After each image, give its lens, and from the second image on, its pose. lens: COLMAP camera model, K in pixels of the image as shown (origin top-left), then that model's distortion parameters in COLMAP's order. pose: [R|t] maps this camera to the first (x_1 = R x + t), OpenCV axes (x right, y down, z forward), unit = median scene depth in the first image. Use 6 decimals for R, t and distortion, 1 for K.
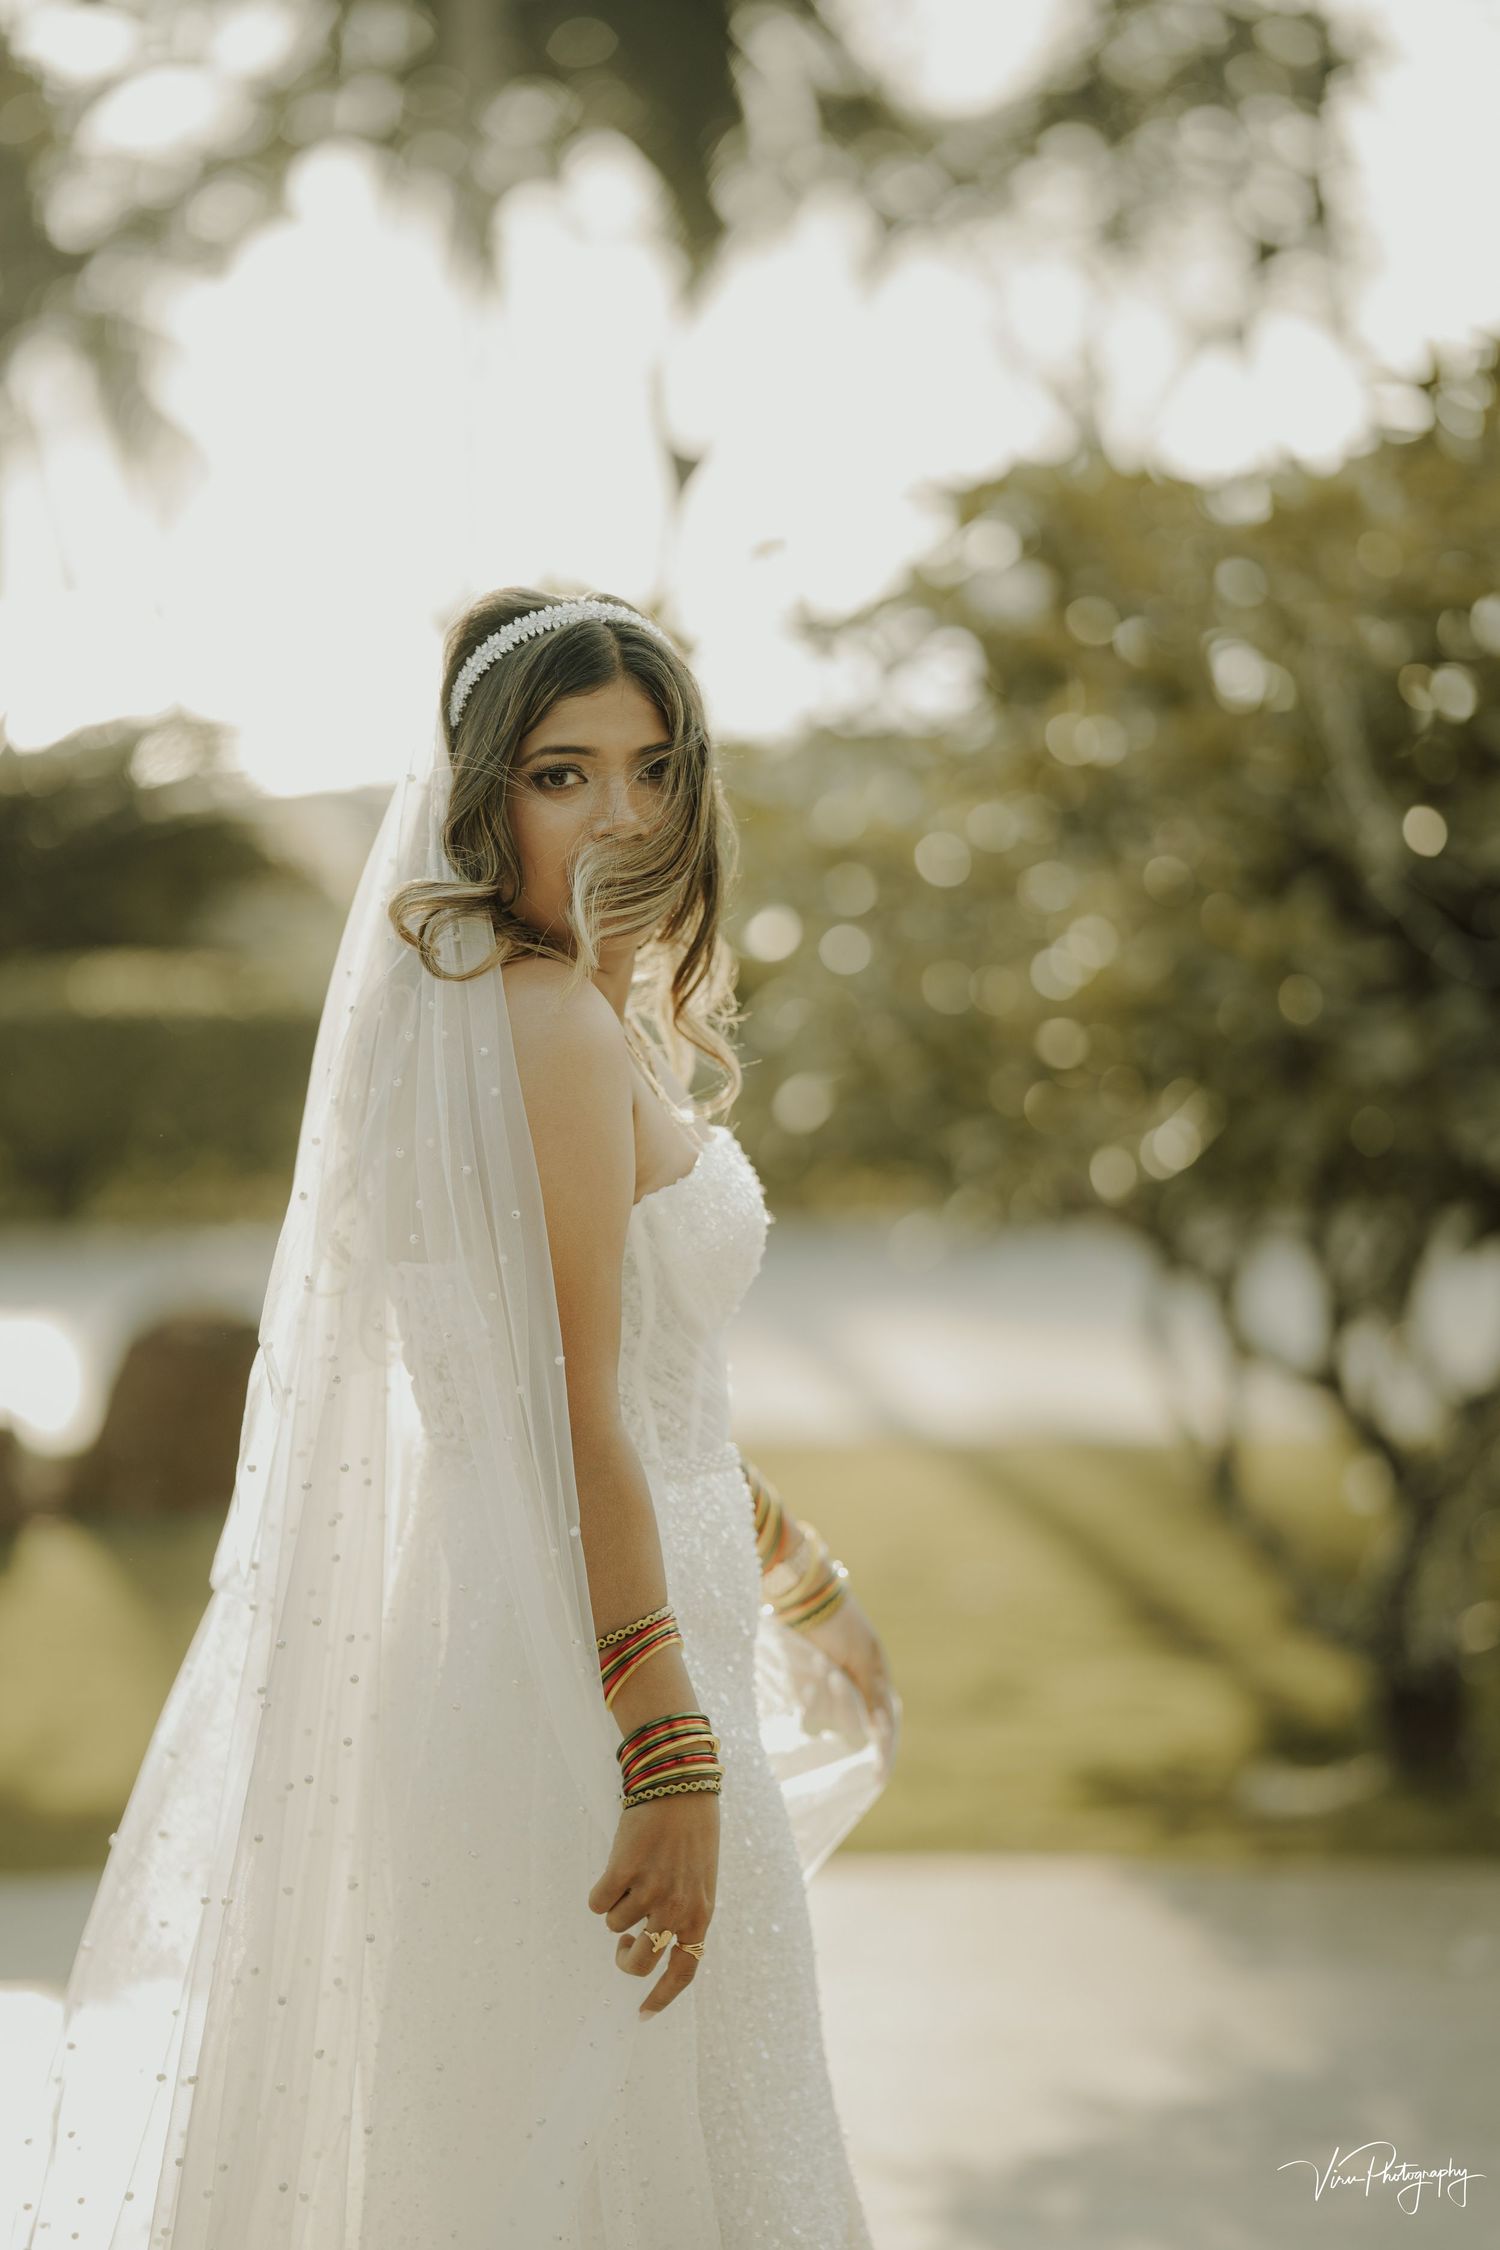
lens RADIAL K [[5369.1, 0, 747.0], [0, 5369.1, 1105.7], [0, 0, 1]] dist [0.891836, 0.000000]
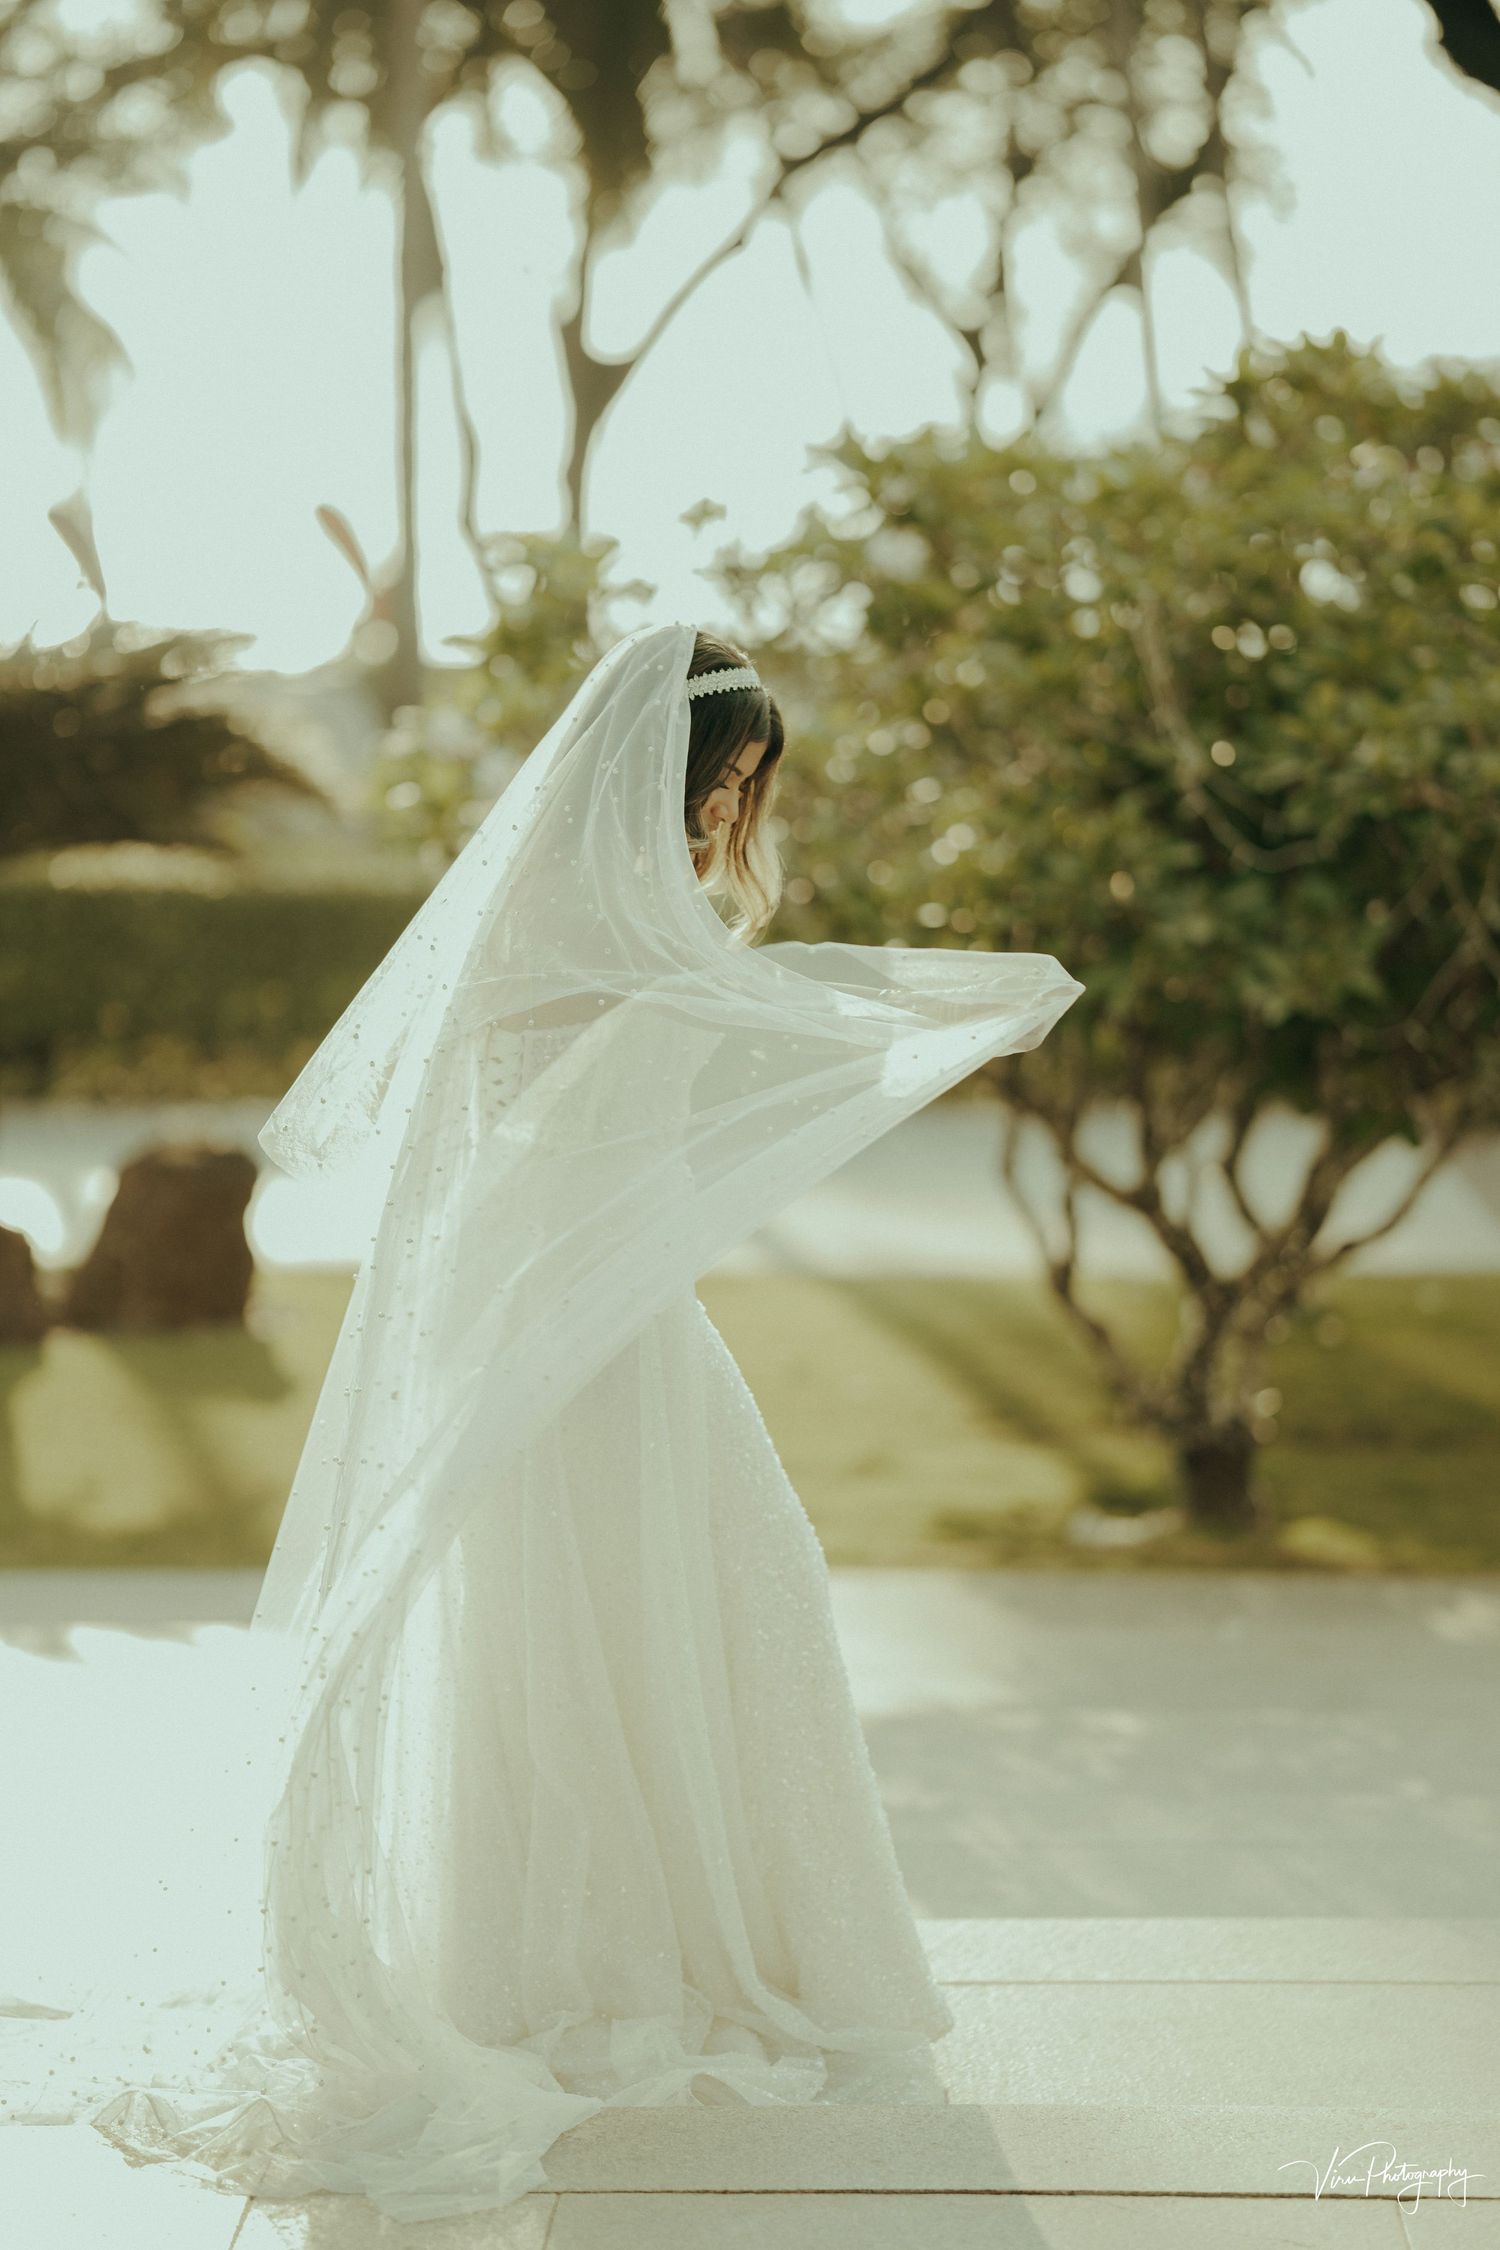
lens RADIAL K [[5369.1, 0, 728.3], [0, 5369.1, 1102.8], [0, 0, 1]] dist [0.891836, 0.000000]
pose [[0.999711, 0.018299, 0.015609, -0.006082], [-0.018560, 0.999689, 0.016684, 0.009239], [-0.015299, -0.016969, 0.999739, -0.198012]]
